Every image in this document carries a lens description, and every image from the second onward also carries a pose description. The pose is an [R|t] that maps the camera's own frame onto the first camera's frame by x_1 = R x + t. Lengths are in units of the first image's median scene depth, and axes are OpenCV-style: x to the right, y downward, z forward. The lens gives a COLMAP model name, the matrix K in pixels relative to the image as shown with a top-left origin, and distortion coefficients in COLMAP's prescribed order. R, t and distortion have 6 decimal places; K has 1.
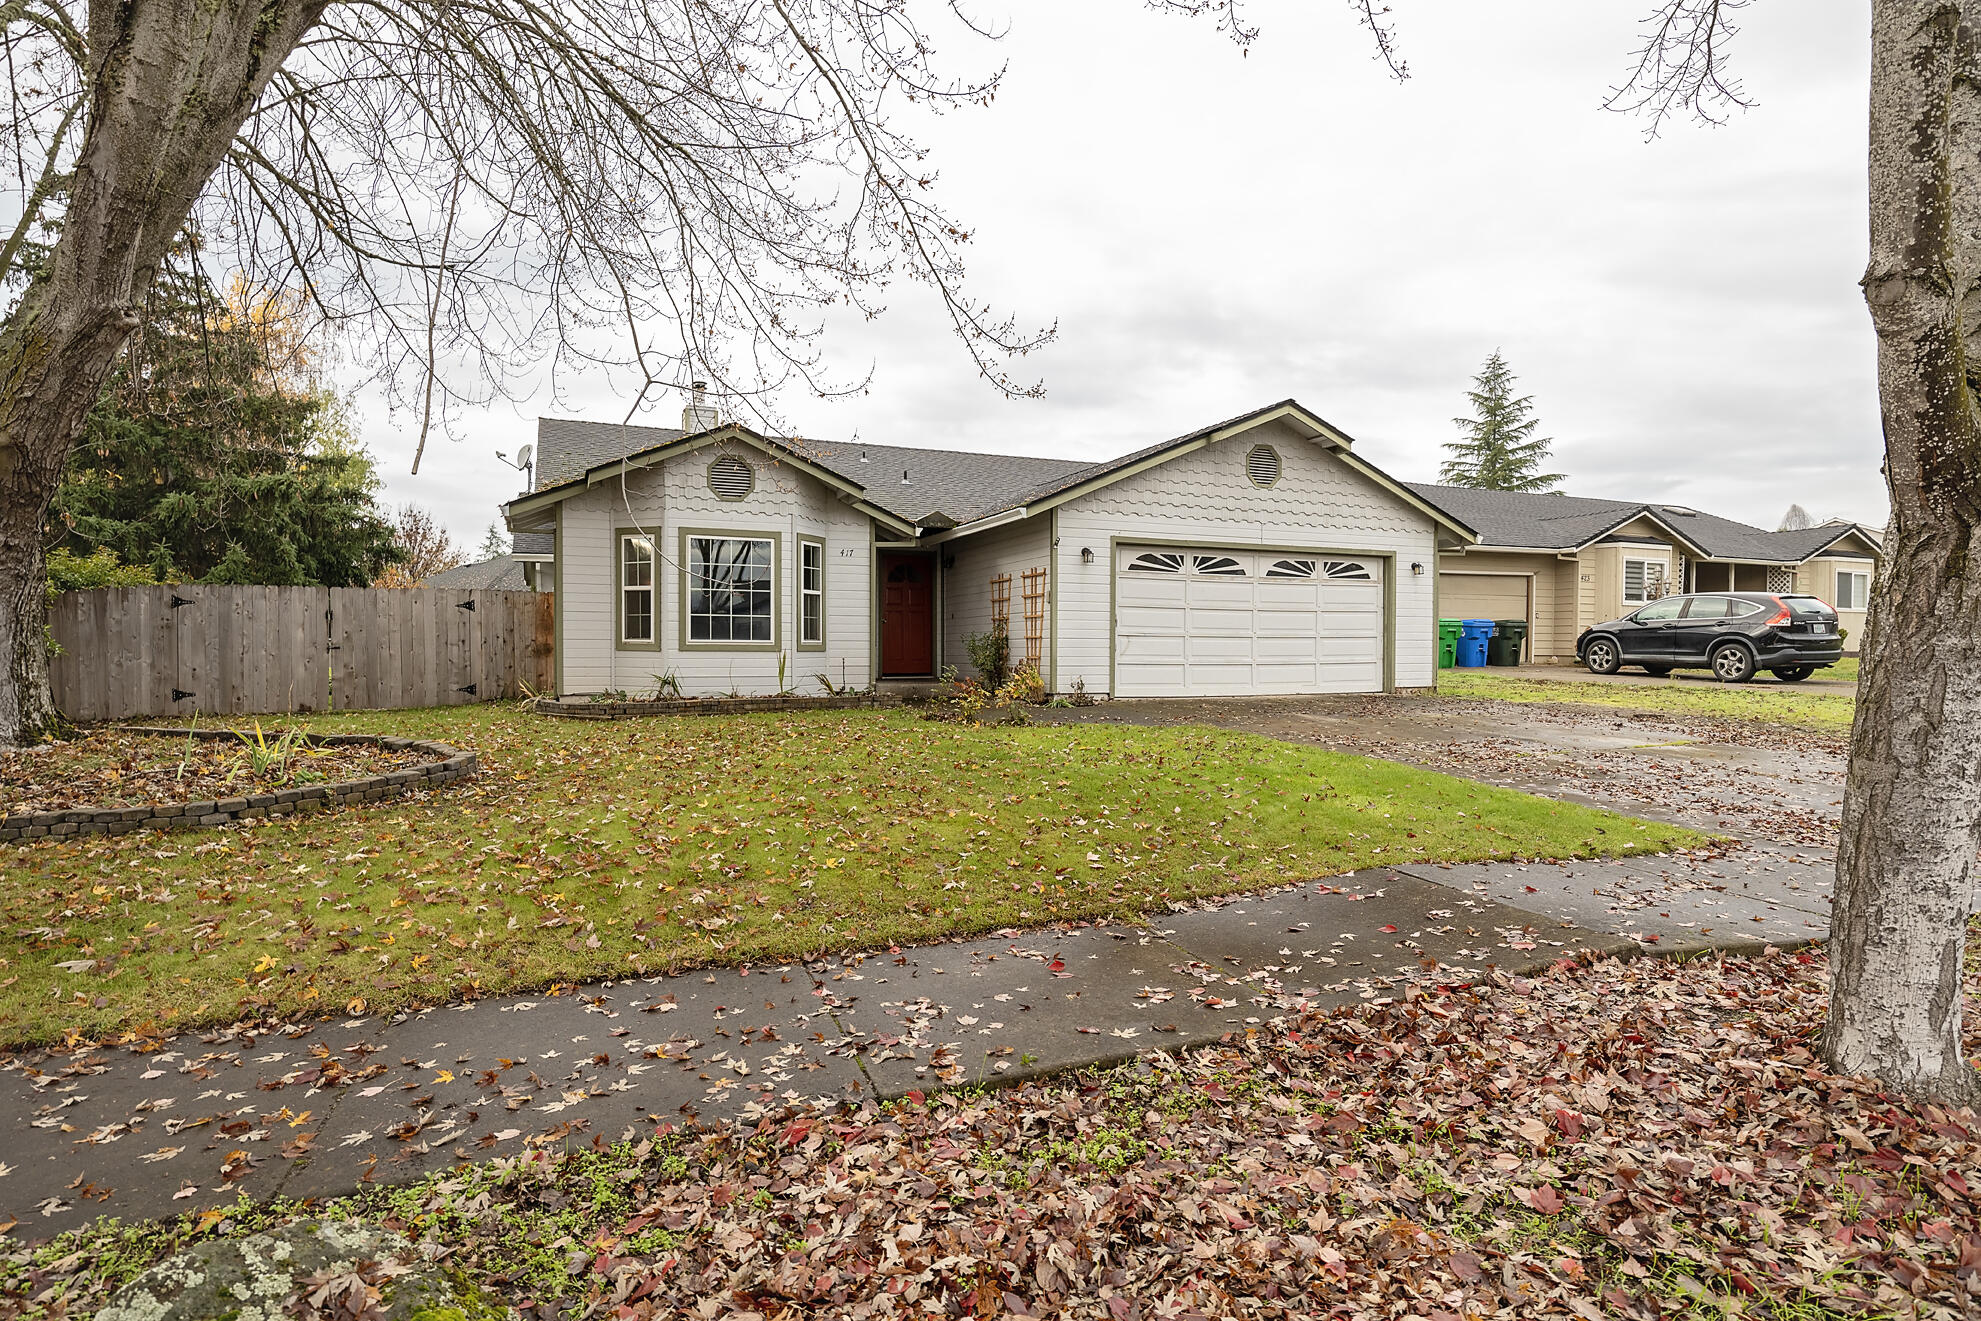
lens RADIAL K [[1019.8, 0, 891.2], [0, 1019.8, 670.2], [0, 0, 1]] dist [-0.004541, 0.000795]
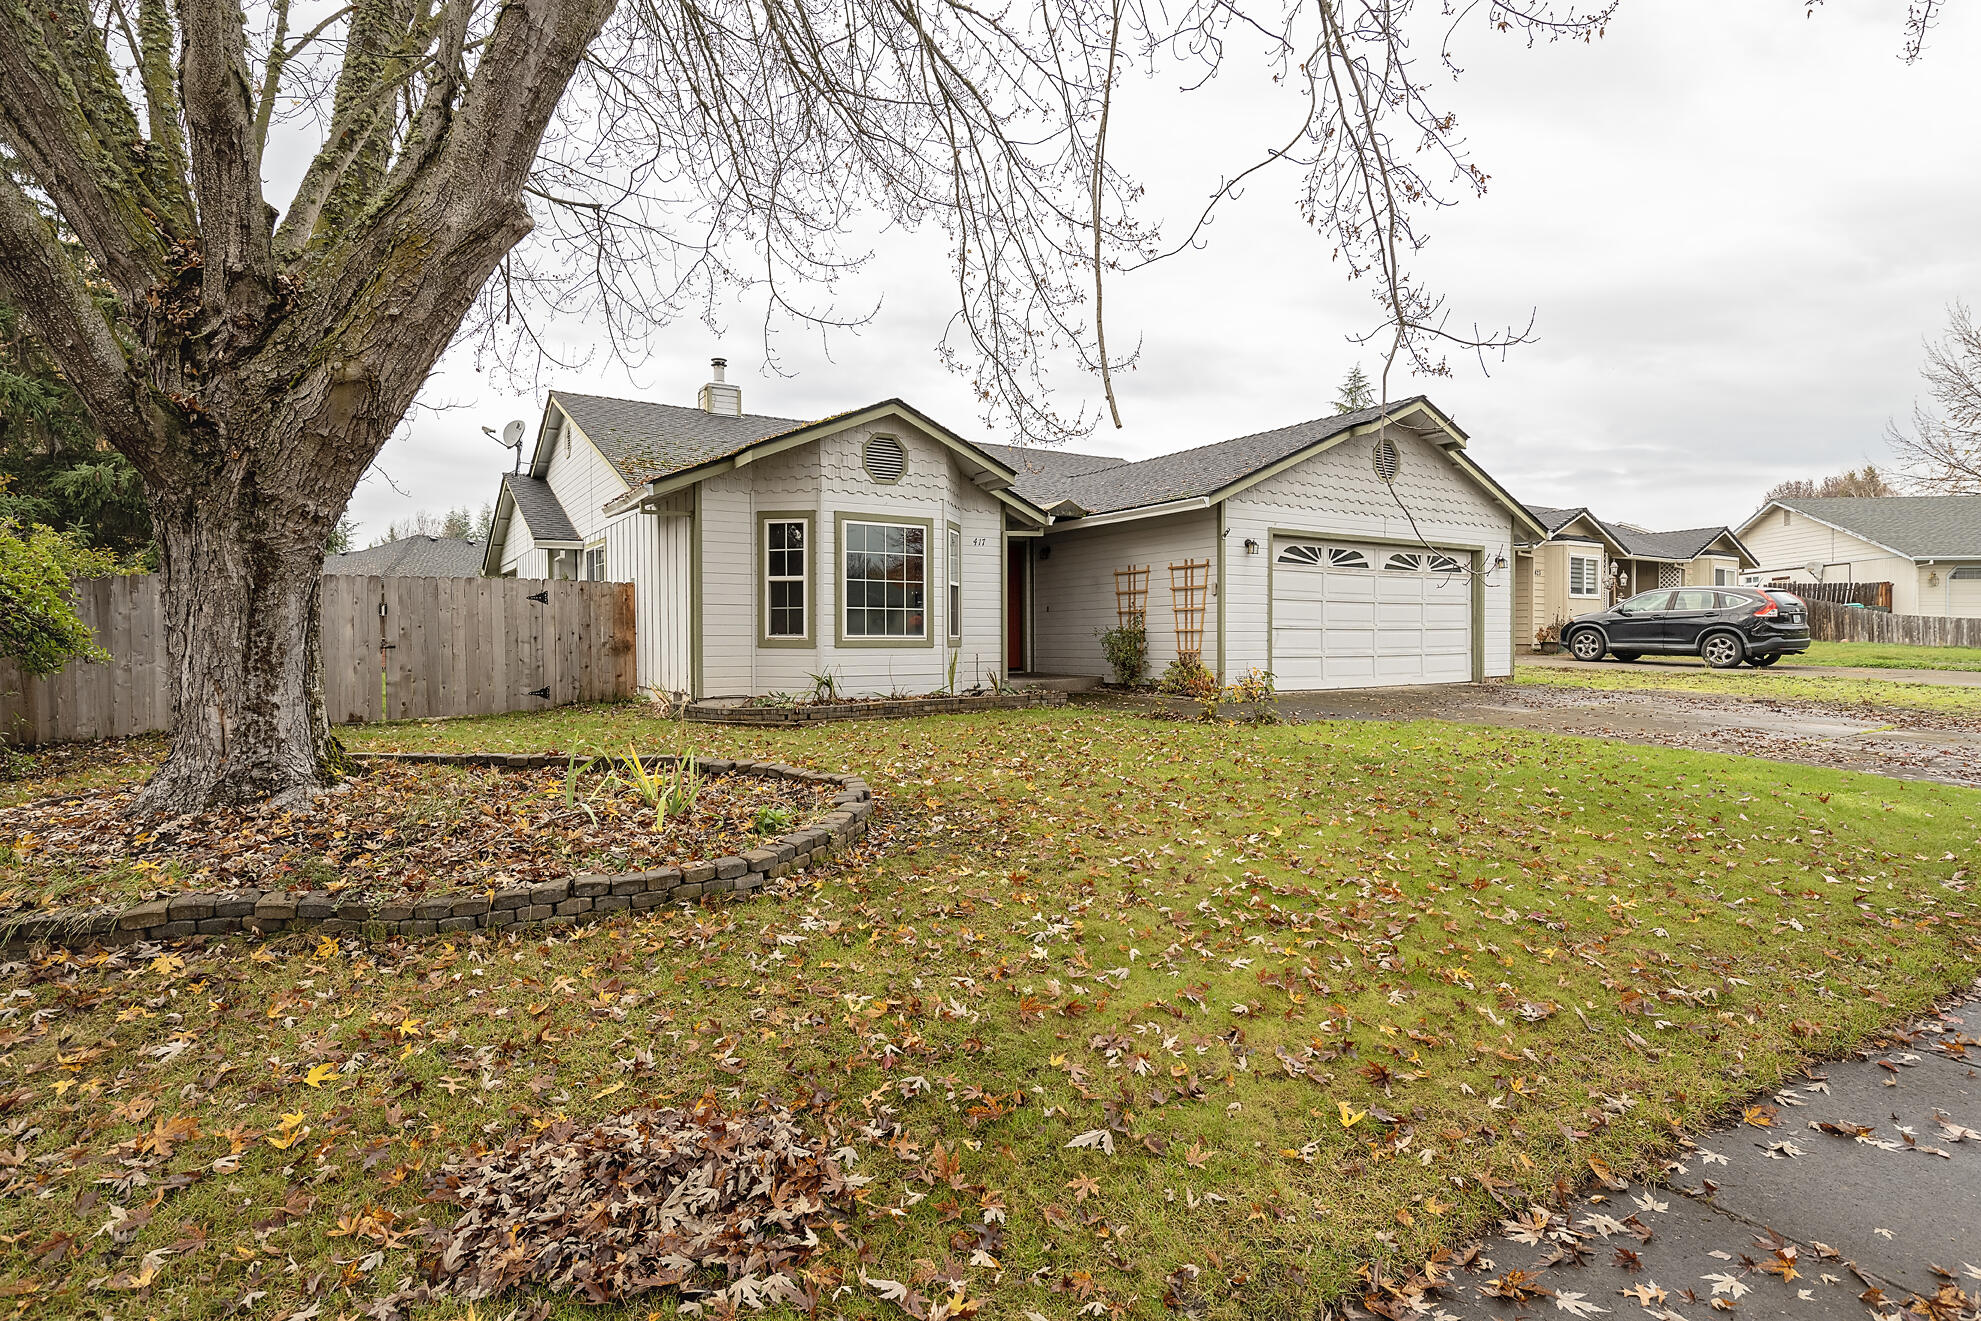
lens RADIAL K [[1019.8, 0, 994.2], [0, 1019.8, 653.4], [0, 0, 1]] dist [-0.004541, 0.000795]
pose [[0.984815, -0.008818, 0.173385, -0.198436], [0.010352, 0.999915, -0.007944, -0.004636], [-0.173300, 0.009618, 0.984822, 0.072063]]
